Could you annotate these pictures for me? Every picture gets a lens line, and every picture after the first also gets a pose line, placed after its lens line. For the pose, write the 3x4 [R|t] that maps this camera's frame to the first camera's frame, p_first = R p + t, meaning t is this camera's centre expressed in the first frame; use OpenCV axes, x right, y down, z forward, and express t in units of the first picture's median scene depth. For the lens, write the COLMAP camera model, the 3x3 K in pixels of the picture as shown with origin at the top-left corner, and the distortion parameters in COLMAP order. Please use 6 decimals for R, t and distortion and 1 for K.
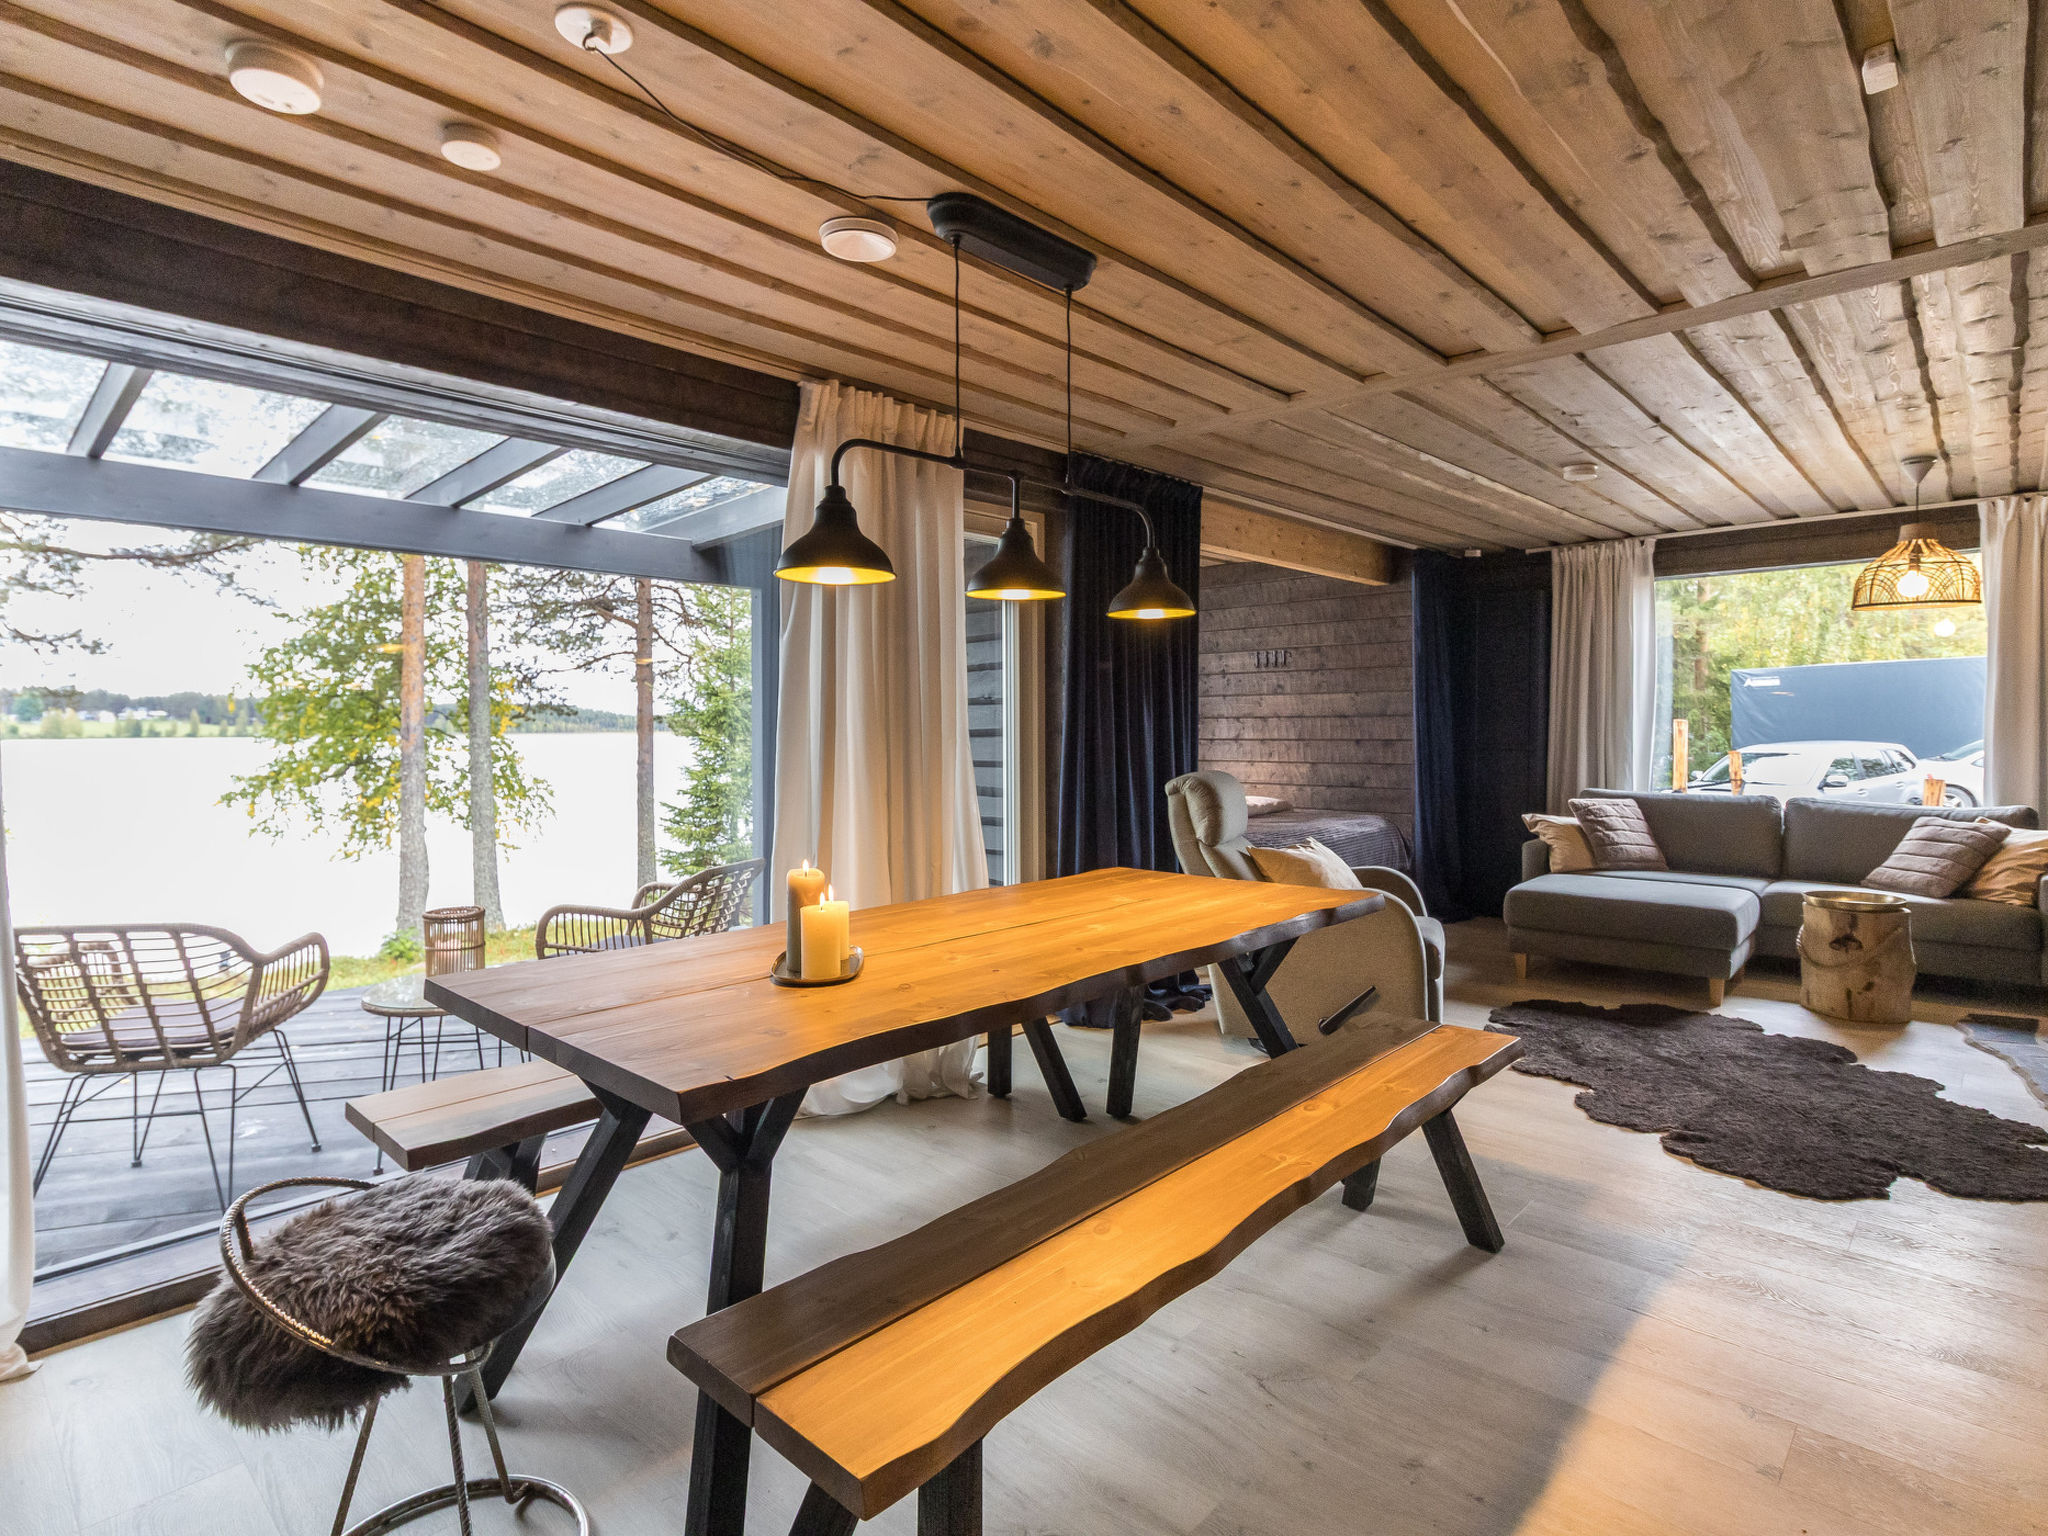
lens RADIAL K [[1061.1, 0, 1017.3], [0, 1061.1, 752.0], [0, 0, 1]] dist [0.002500, 0.000368]
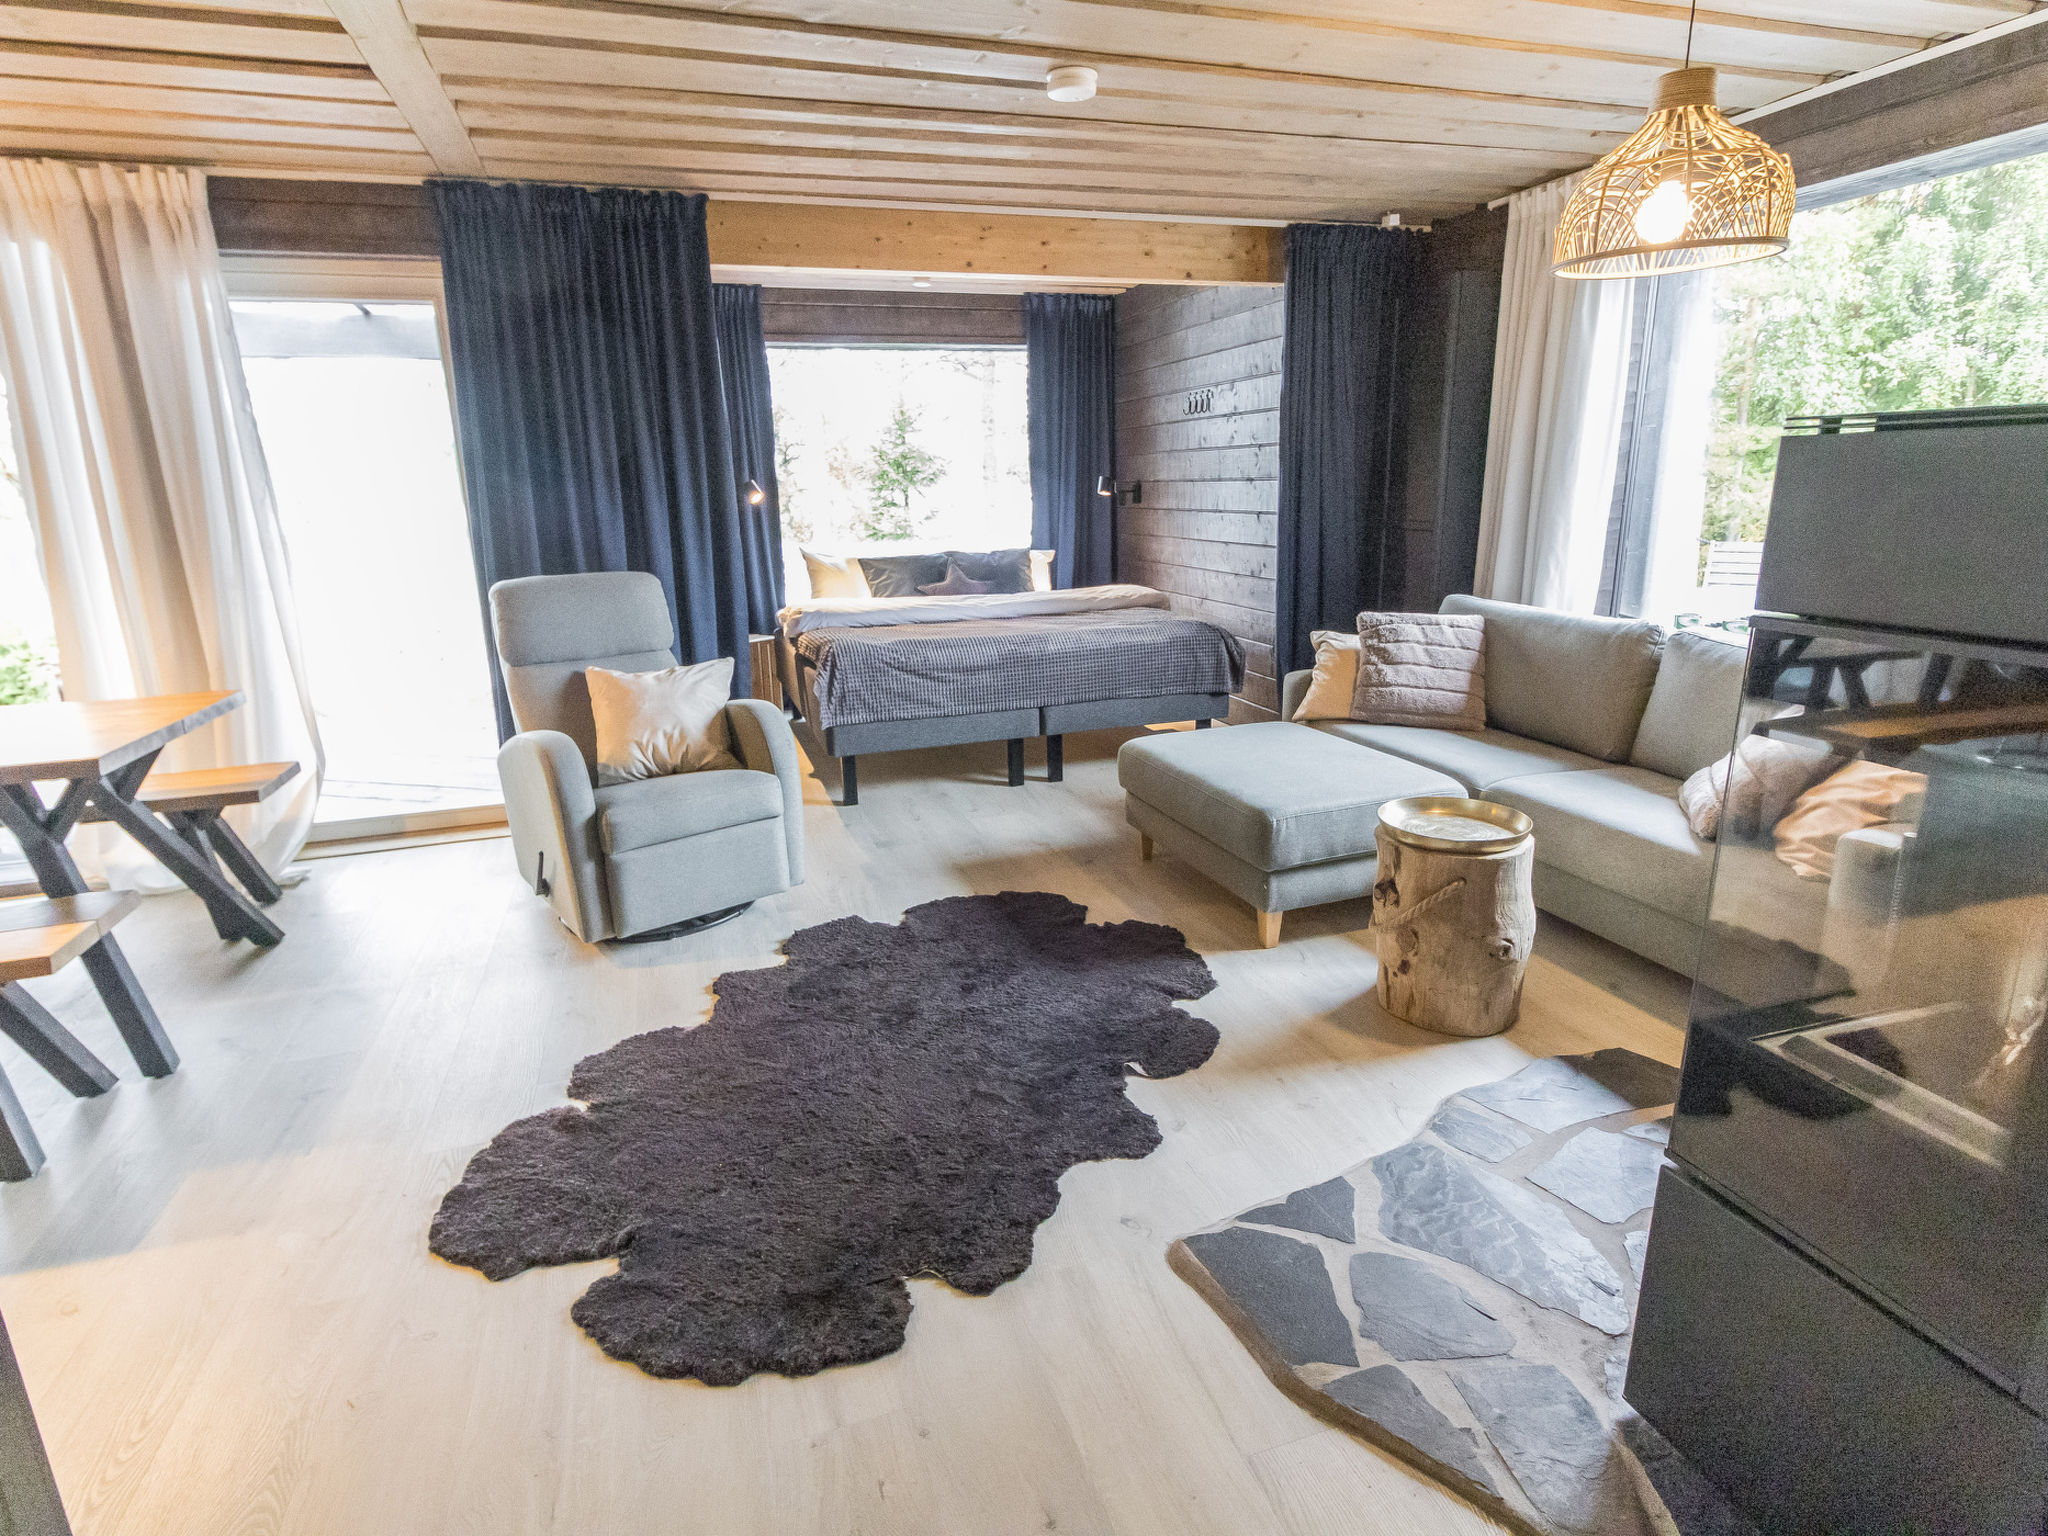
lens RADIAL K [[1061.1, 0, 1017.3], [0, 1061.1, 752.0], [0, 0, 1]] dist [0.002500, 0.000368]
pose [[0.878866, 0.103138, -0.465786, 0.660732], [0.008202, 0.972940, 0.230913, -0.026501], [0.476998, -0.206762, 0.854238, 0.312725]]
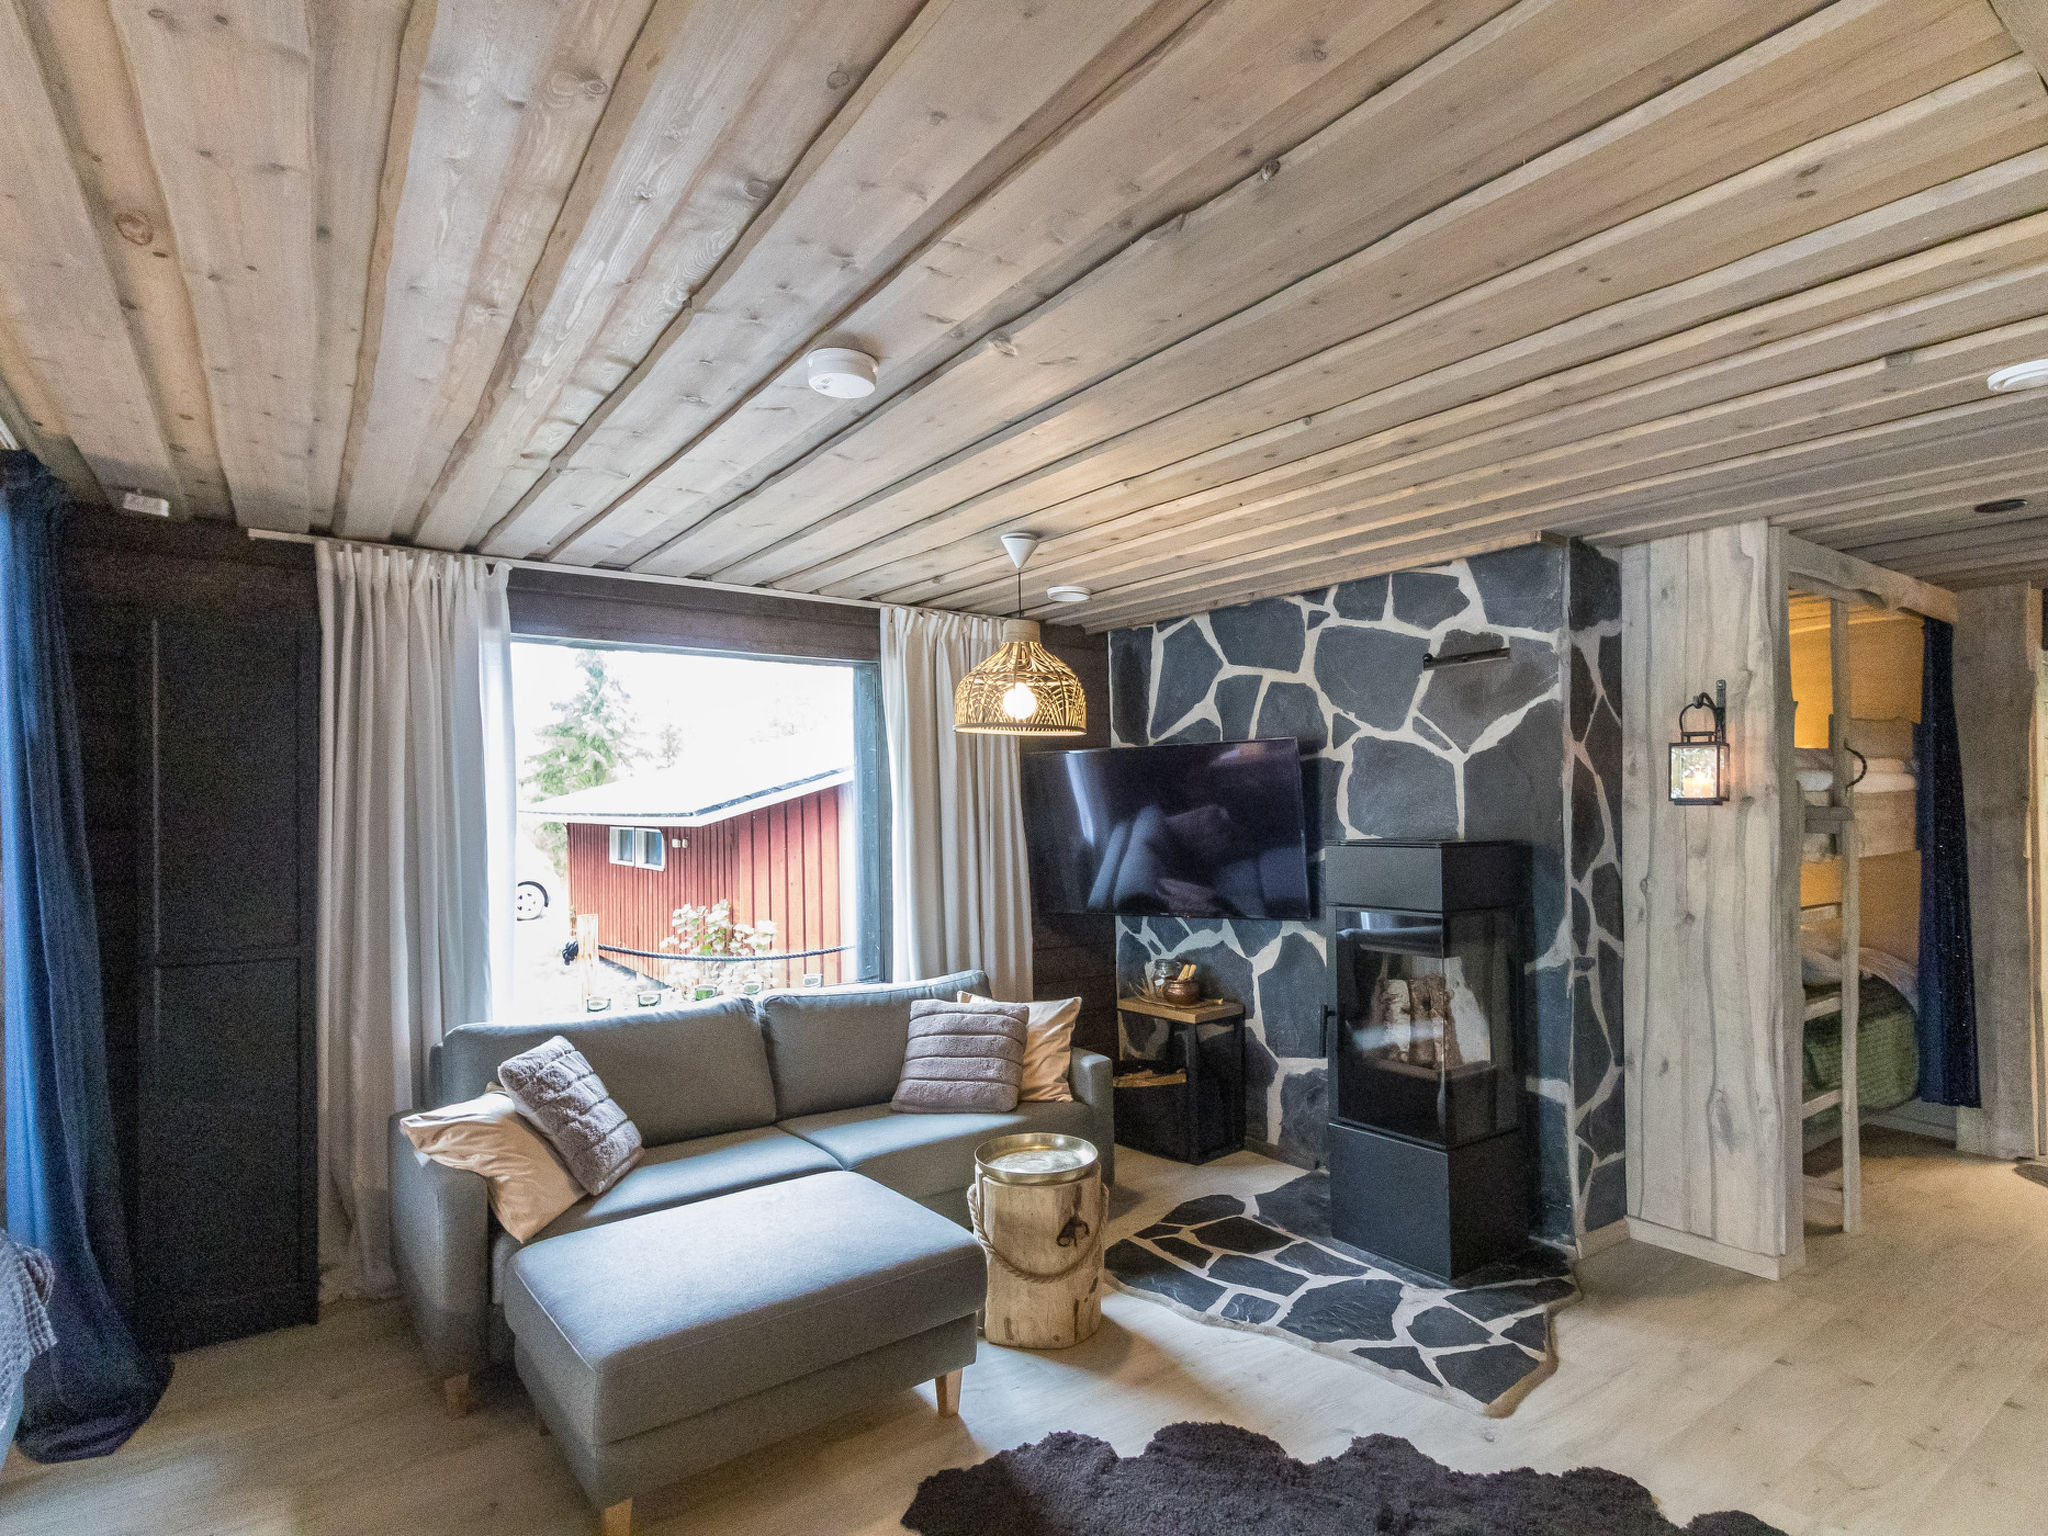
lens RADIAL K [[1082.5, 0, 1025.2], [0, 1082.5, 803.4], [0, 0, 1]] dist [-0.000339, -0.000290]
pose [[0.178424, 0.007336, 0.983926, 0.082019], [0.033295, 0.999355, -0.013489, -0.060150], [-0.983390, 0.035167, 0.178065, 0.684796]]
